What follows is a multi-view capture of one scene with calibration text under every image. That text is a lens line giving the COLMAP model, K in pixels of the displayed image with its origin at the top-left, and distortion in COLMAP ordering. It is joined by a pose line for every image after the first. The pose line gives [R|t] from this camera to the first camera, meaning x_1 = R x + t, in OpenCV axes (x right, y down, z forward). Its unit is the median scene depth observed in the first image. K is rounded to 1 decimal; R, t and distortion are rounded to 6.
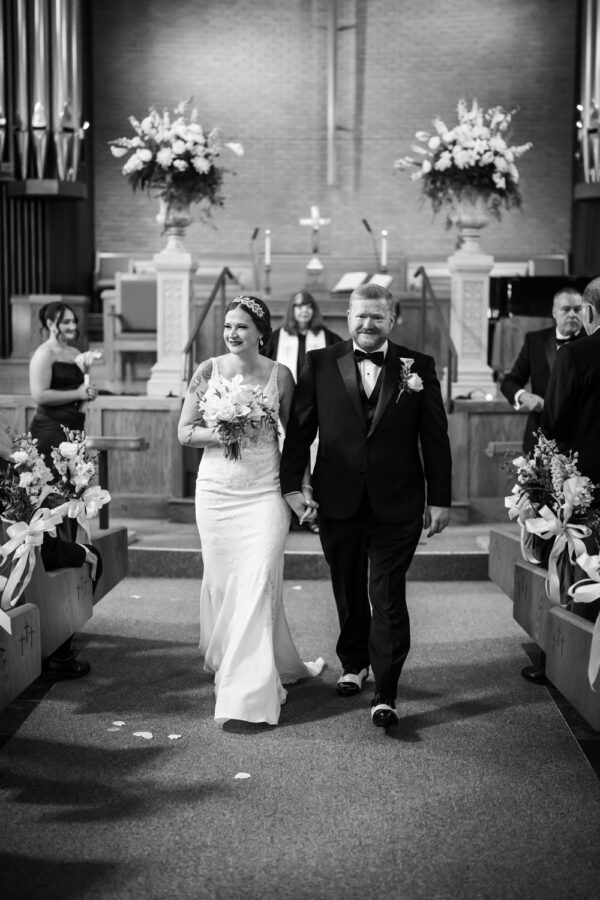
lens RADIAL K [[1296.6, 0, 300.0], [0, 1296.6, 450.0], [0, 0, 1]] dist [-0.010423, -0.043013]
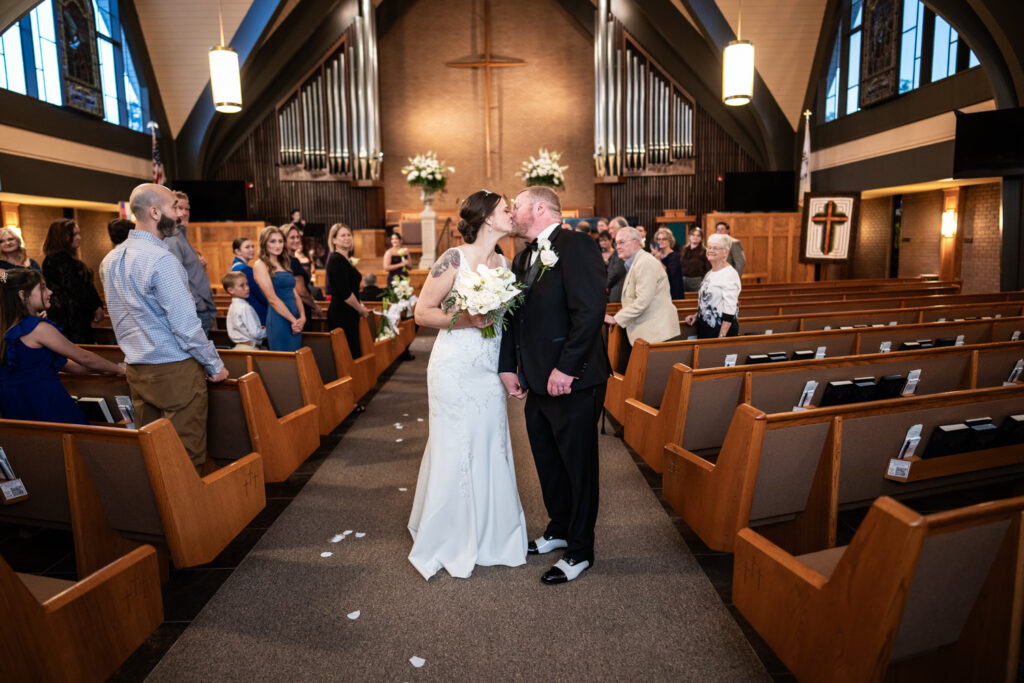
lens RADIAL K [[828.5, 0, 512.0], [0, 828.5, 341.5], [0, 0, 1]] dist [-0.000624, 0.000924]
pose [[0.998359, -0.028862, 0.049468, -0.020006], [0.027695, 0.999325, 0.024121, 0.059213], [-0.050130, -0.022712, 0.998484, -0.565614]]
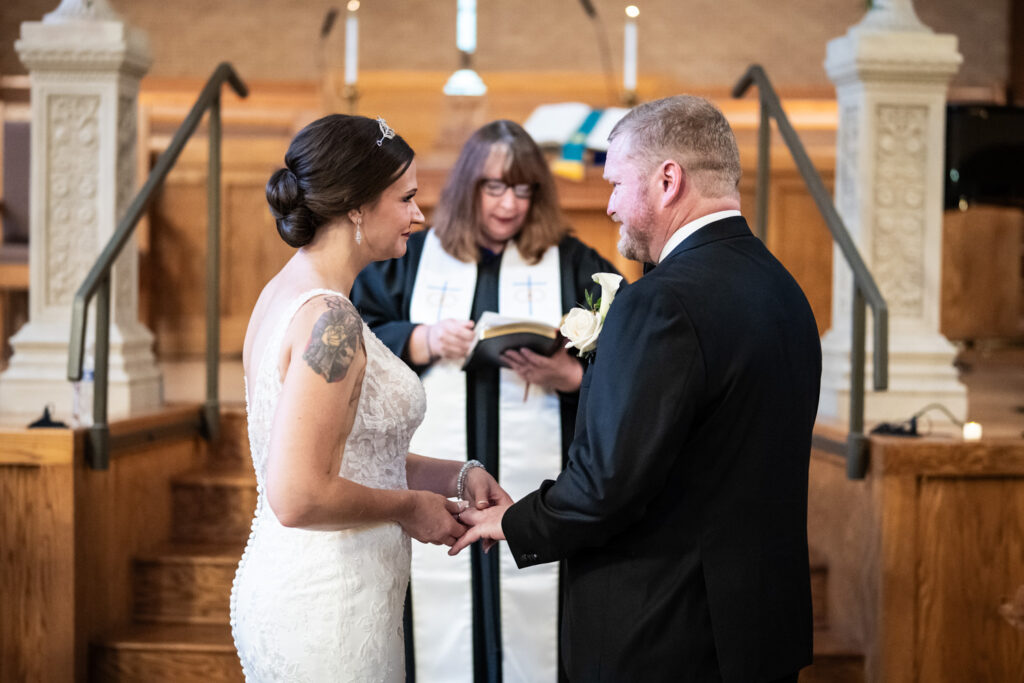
lens RADIAL K [[1475.2, 0, 512.0], [0, 1475.2, 341.5], [0, 0, 1]] dist [-0.010423, -0.043013]
pose [[0.998747, 0.004045, 0.049877, 0.003642], [-0.002119, 0.999252, -0.038621, -0.047047], [-0.049996, 0.038467, 0.998008, 0.589024]]
